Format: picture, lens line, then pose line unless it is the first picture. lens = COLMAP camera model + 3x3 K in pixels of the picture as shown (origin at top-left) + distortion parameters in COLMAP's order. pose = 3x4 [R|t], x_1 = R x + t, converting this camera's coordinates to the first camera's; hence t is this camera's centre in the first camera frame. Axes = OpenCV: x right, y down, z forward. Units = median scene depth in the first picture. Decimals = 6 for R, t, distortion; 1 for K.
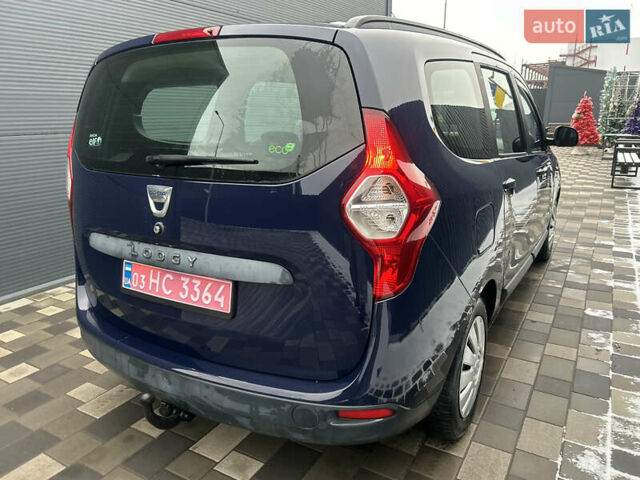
lens RADIAL K [[486.3, 0, 321.7], [0, 486.3, 234.1], [0, 0, 1]] dist [0.053162, -0.069475]
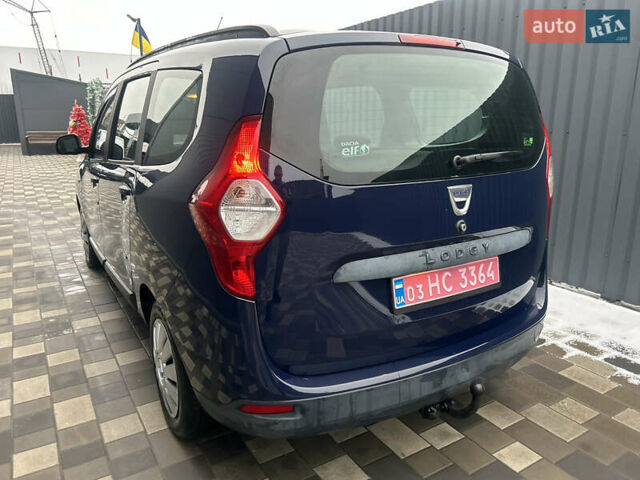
lens RADIAL K [[486.3, 0, 321.7], [0, 486.3, 234.1], [0, 0, 1]] dist [0.053162, -0.069475]
pose [[0.477374, -0.197605, 0.856193, -0.520675], [0.211751, 0.971540, 0.106164, -0.064333], [-0.852805, 0.130620, 0.505631, 0.276444]]
